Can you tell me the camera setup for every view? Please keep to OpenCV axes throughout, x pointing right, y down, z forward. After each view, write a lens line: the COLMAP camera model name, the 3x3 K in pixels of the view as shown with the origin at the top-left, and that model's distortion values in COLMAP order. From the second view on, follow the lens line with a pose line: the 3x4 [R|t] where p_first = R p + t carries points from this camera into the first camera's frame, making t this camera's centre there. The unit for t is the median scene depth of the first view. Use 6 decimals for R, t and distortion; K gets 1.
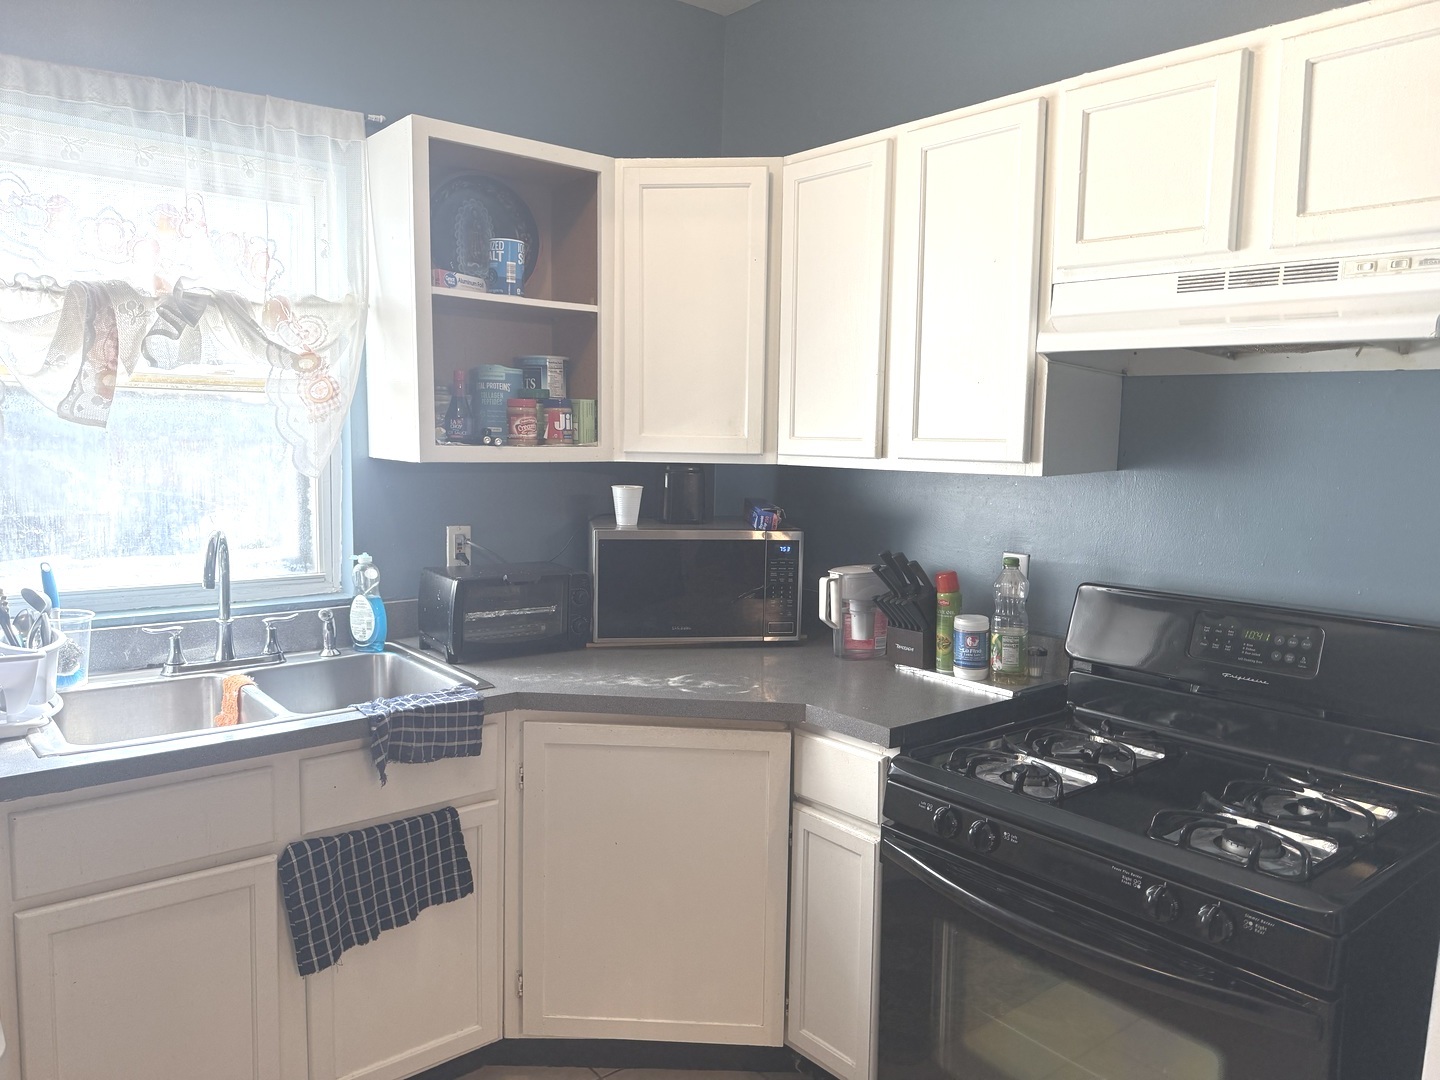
lens RADIAL K [[1014.5, 0, 720.0], [0, 1014.5, 540.0], [0, 0, 1]] dist [0.055584, -0.071844]
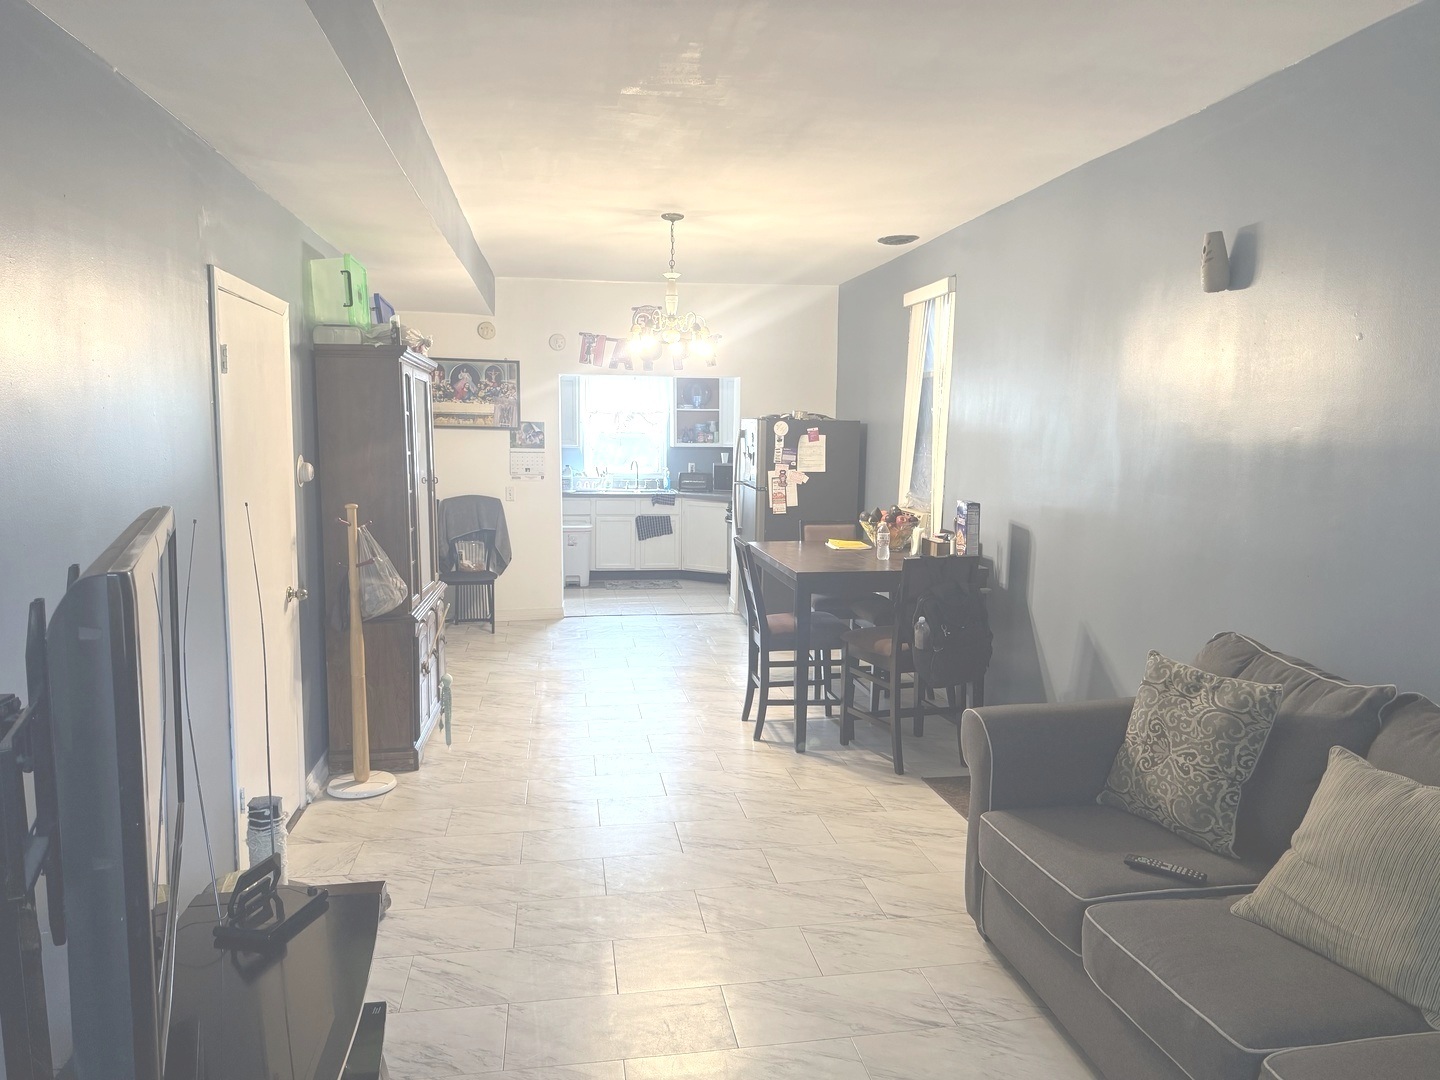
lens RADIAL K [[1000.4, 0, 722.2], [0, 1000.4, 540.3], [0, 0, 1]] dist [0.130011, -0.261462]
pose [[0.859222, 0.042353, -0.509847, 2.254009], [-0.046230, 0.998918, 0.005072, 0.317665], [0.509510, 0.019212, 0.860250, -2.813631]]
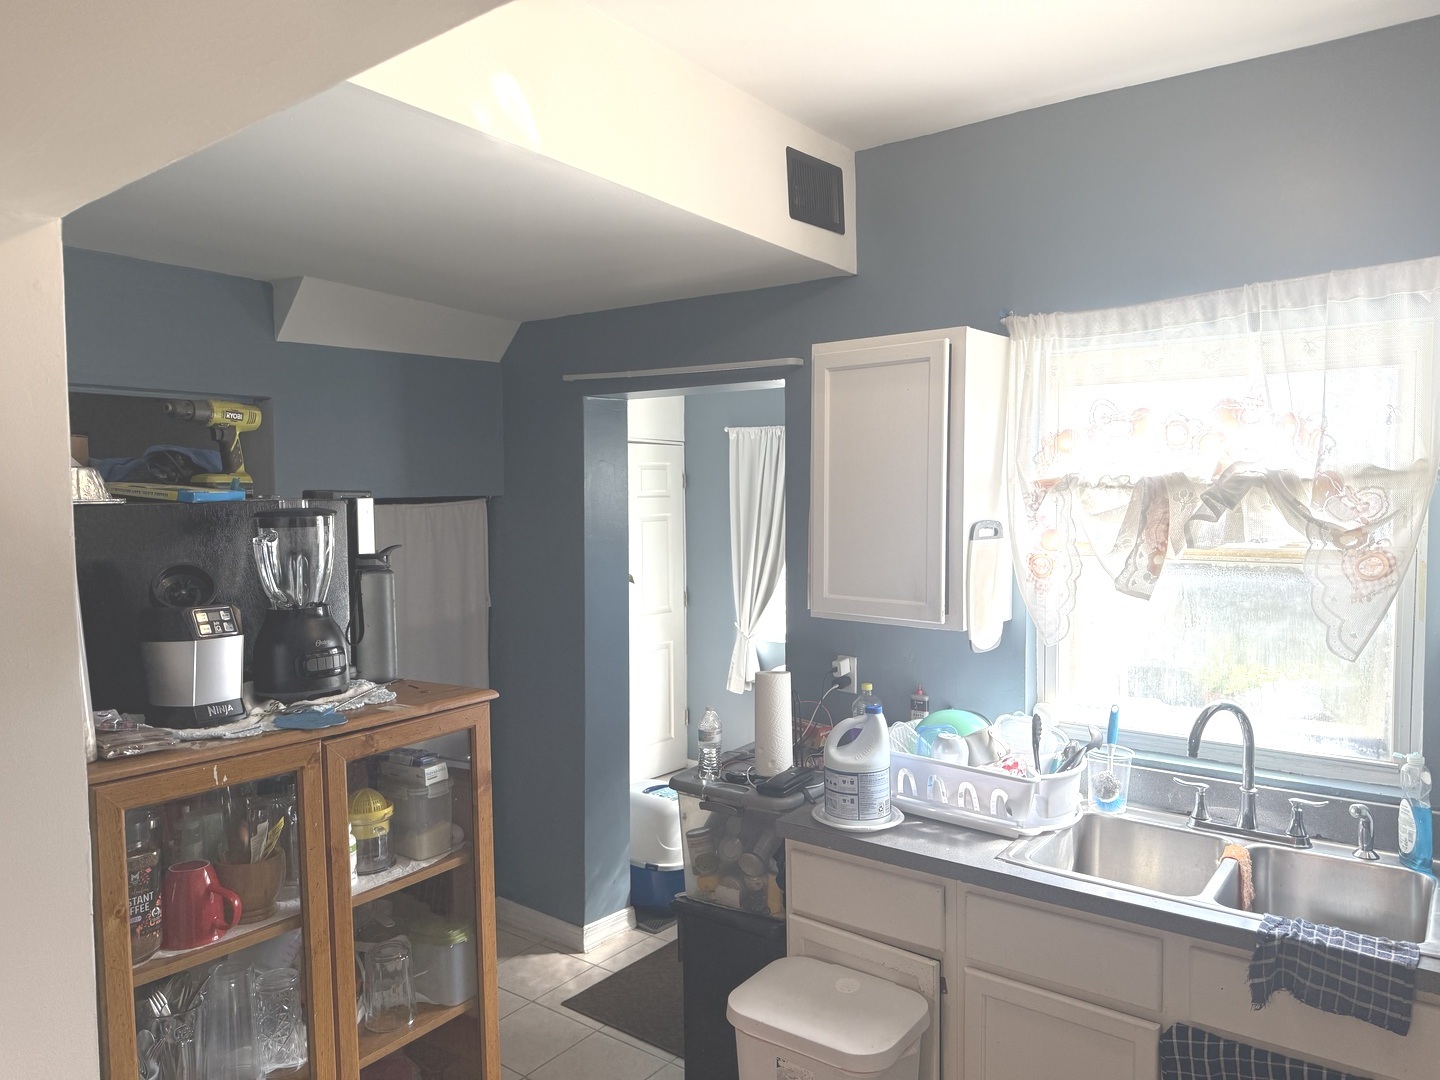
lens RADIAL K [[1010.4, 0, 714.7], [0, 1010.4, 531.6], [0, 0, 1]] dist [0.025577, -0.046359]
pose [[0.214814, 0.012517, -0.976575, 0.391784], [-0.097023, 0.995245, -0.008585, -0.118286], [0.971824, 0.096595, 0.215007, 0.235498]]
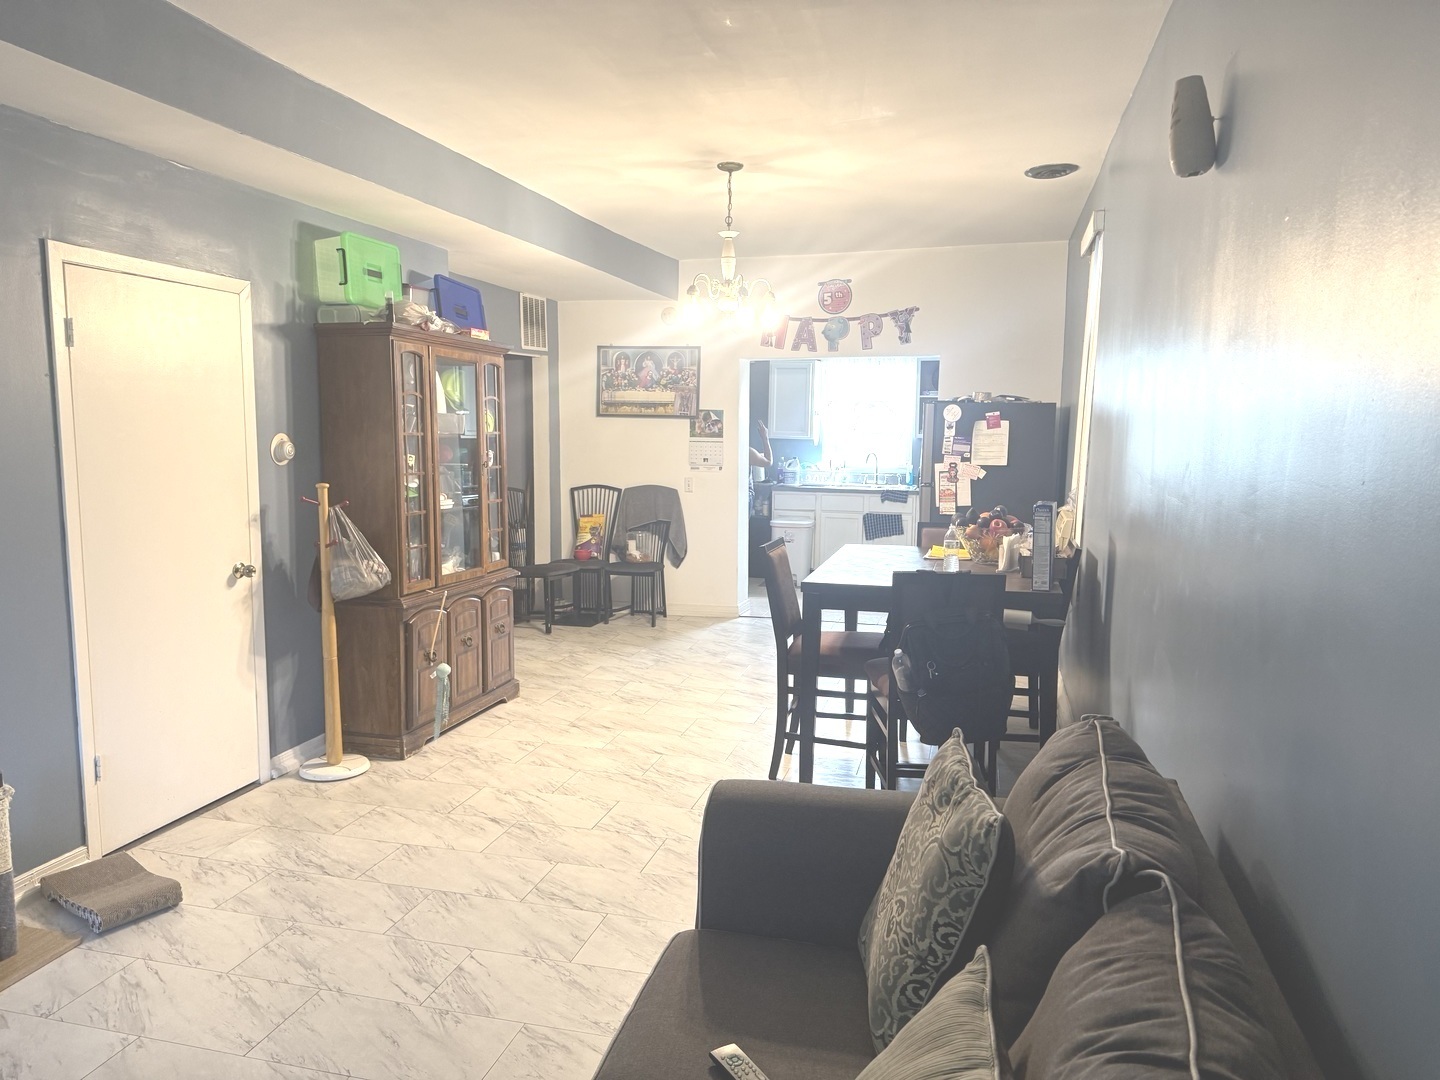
lens RADIAL K [[1000.4, 0, 722.2], [0, 1000.4, 540.3], [0, 0, 1]] dist [0.130011, -0.261462]
pose [[0.578759, 0.077392, -0.811818, 2.647517], [-0.085295, 0.995771, 0.034120, 0.268881], [0.811026, 0.049497, 0.582913, -2.028770]]
